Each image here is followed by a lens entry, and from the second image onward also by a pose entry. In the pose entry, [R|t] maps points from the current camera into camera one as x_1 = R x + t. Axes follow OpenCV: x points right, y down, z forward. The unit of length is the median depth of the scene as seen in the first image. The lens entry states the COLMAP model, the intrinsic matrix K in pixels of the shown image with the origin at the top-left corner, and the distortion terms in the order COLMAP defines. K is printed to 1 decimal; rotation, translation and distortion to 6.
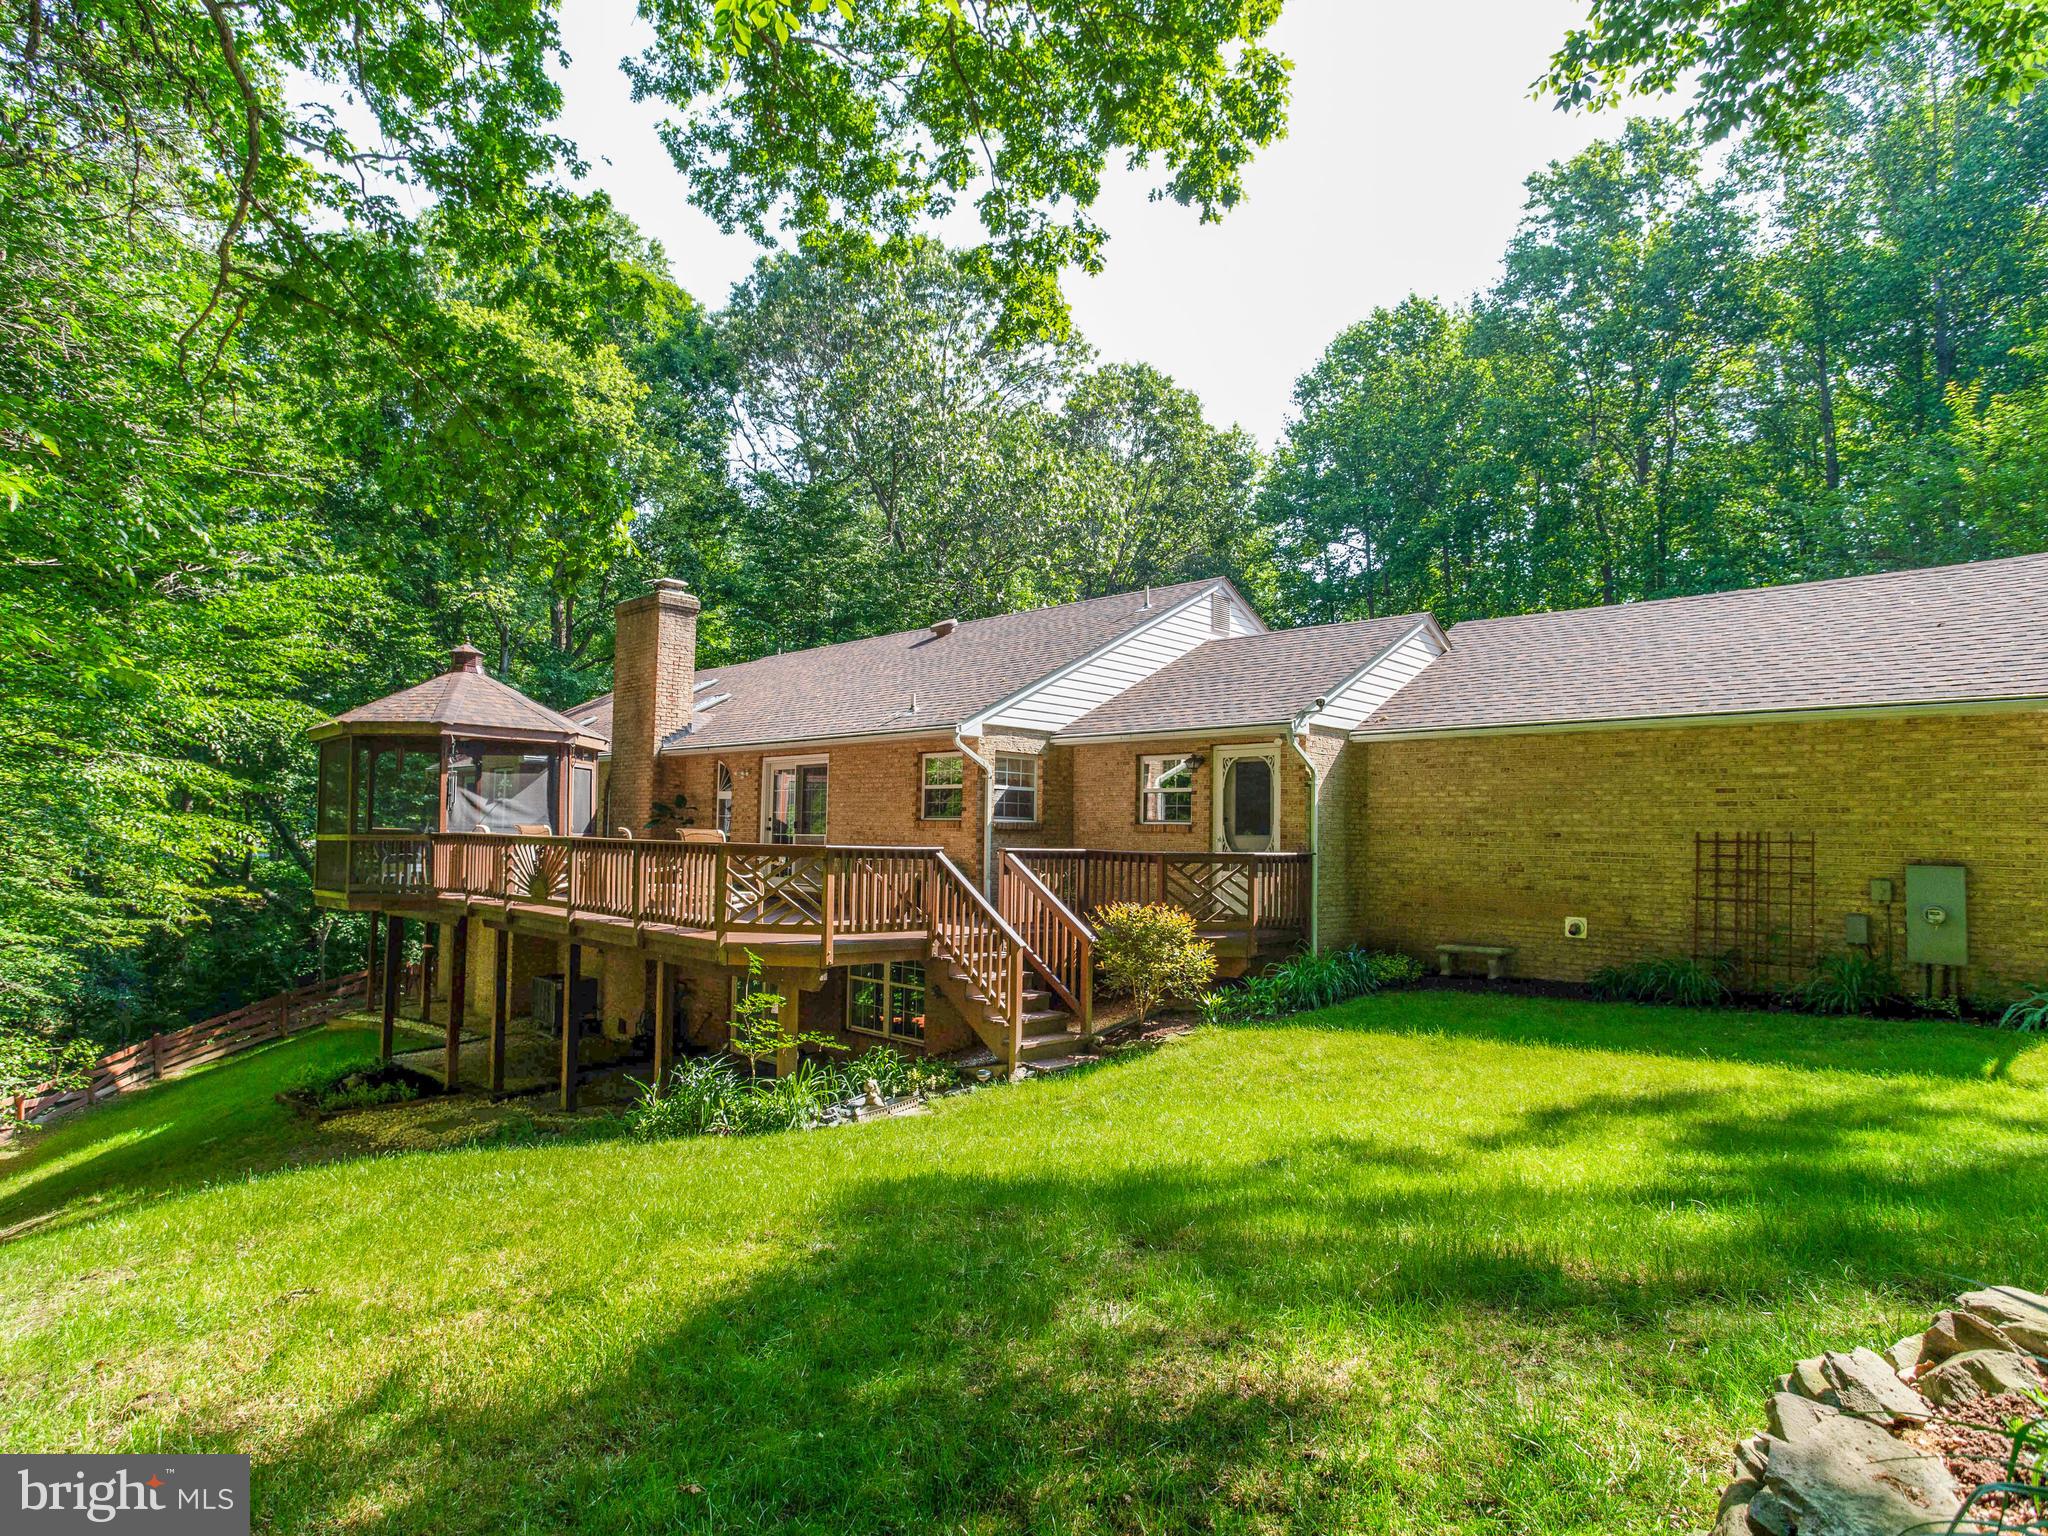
lens RADIAL K [[1138.0, 0, 1076.6], [0, 1138.0, 763.5], [0, 0, 1]] dist [-0.043171, 0.000313]
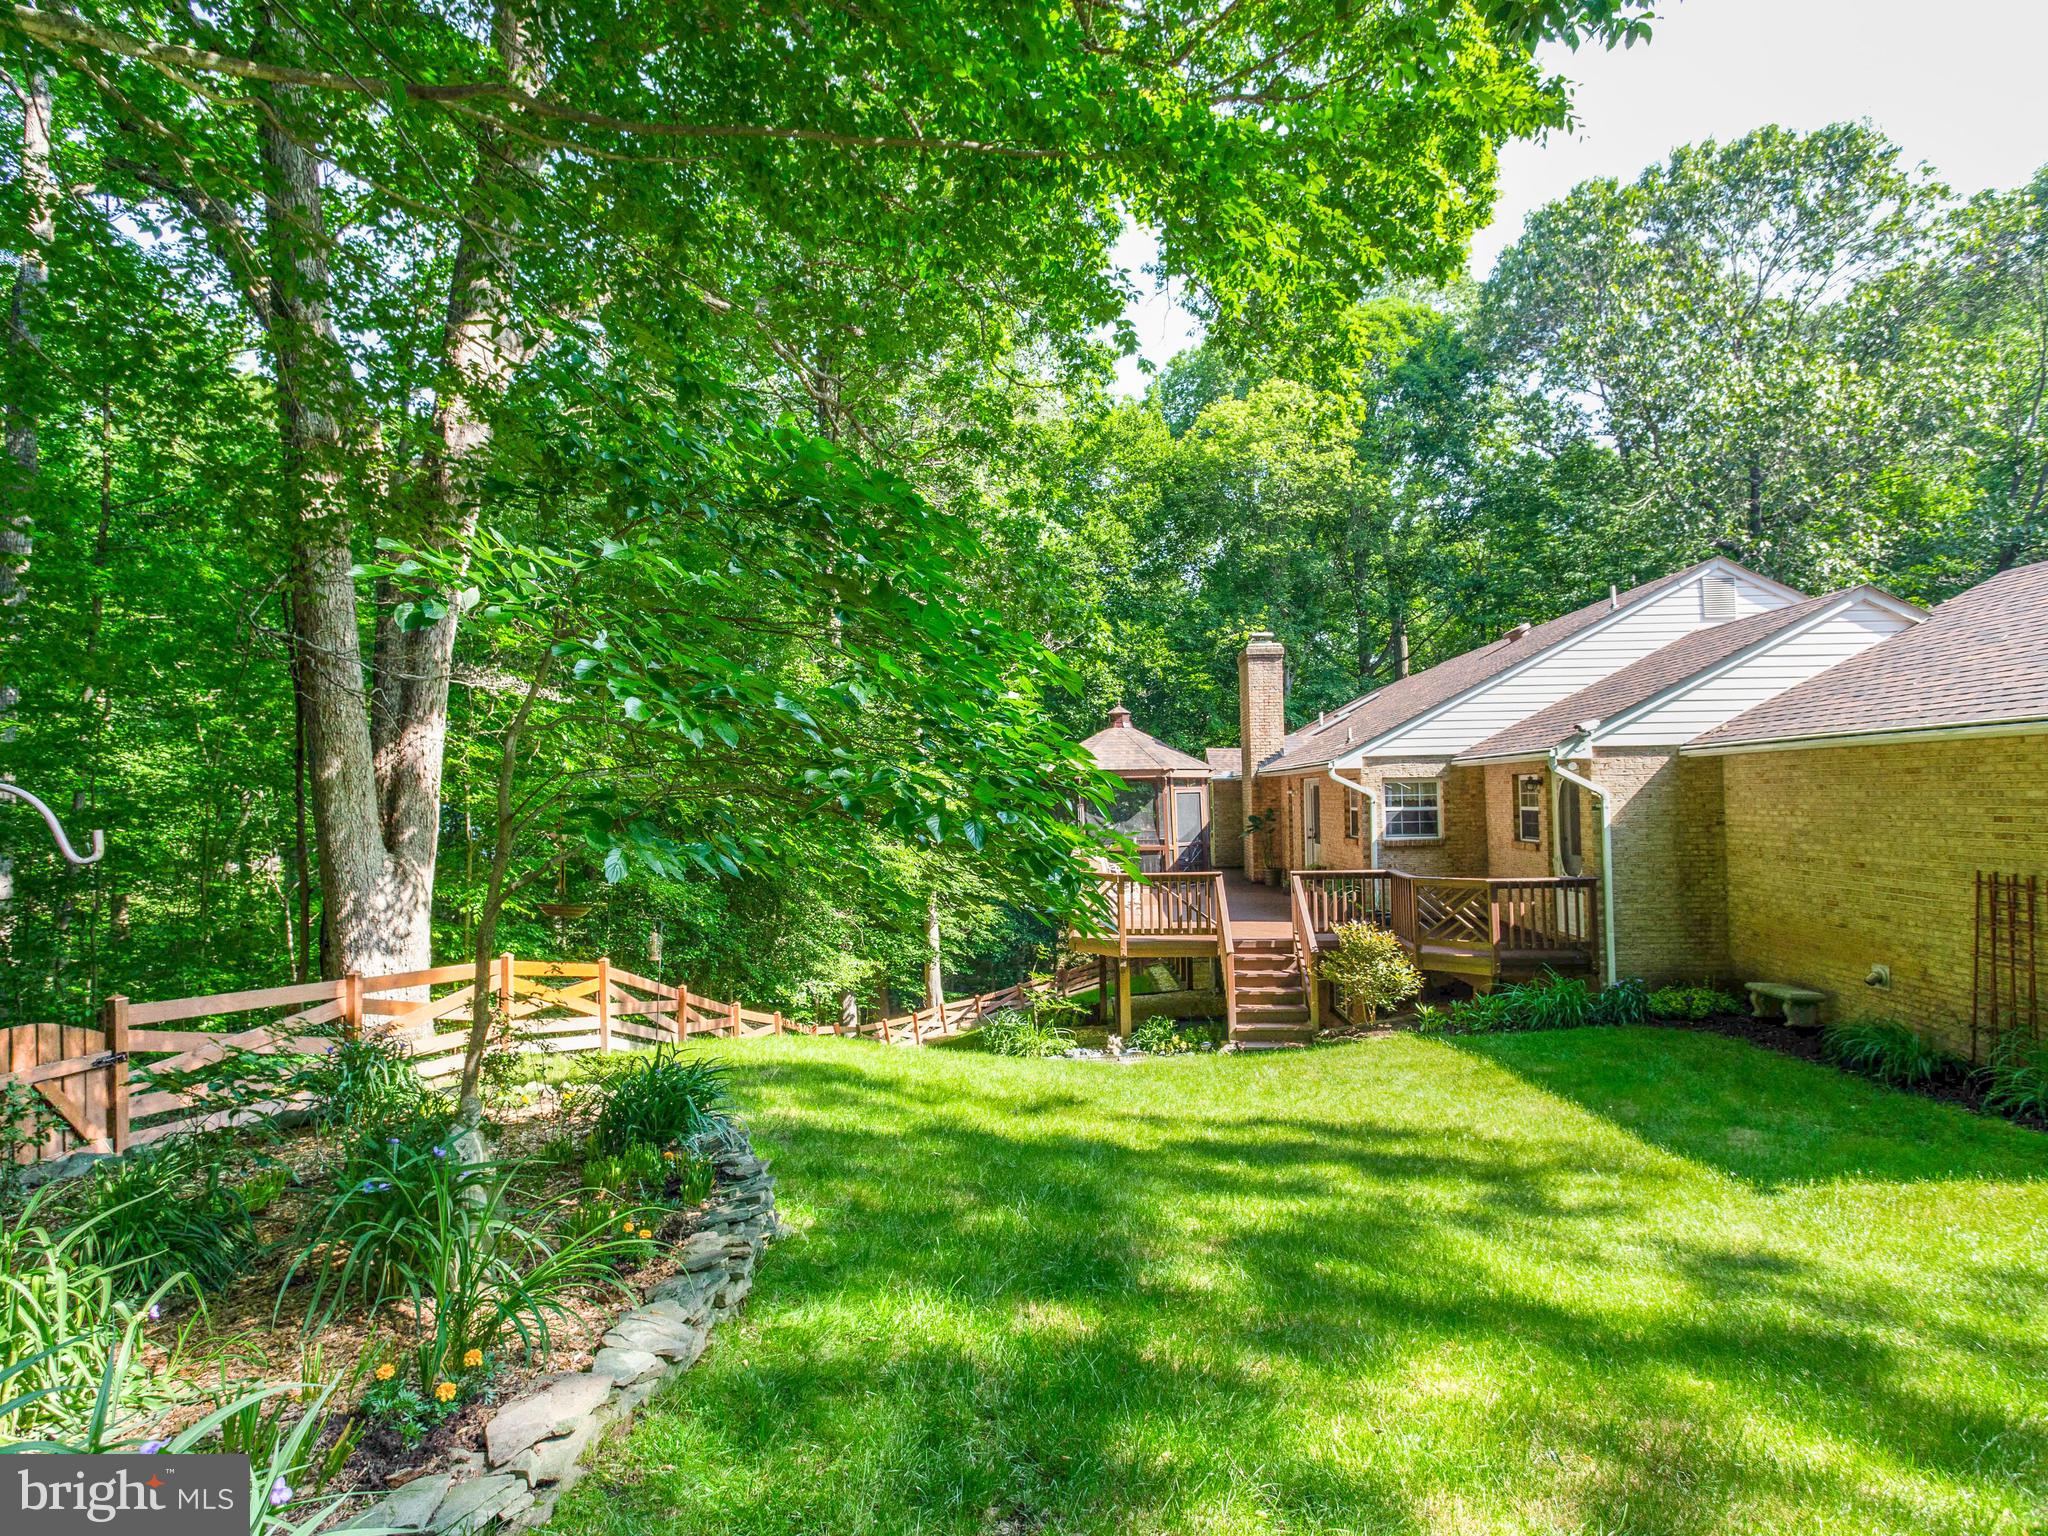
lens RADIAL K [[1142.2, 0, 1024.0], [0, 1142.2, 768.0], [0, 0, 1]] dist [-0.001238, 0.000033]
pose [[0.652471, -0.051533, -0.756060, 0.585360], [0.078355, 0.996925, -0.000331, -0.051347], [0.753752, -0.059025, 0.654503, -0.025966]]
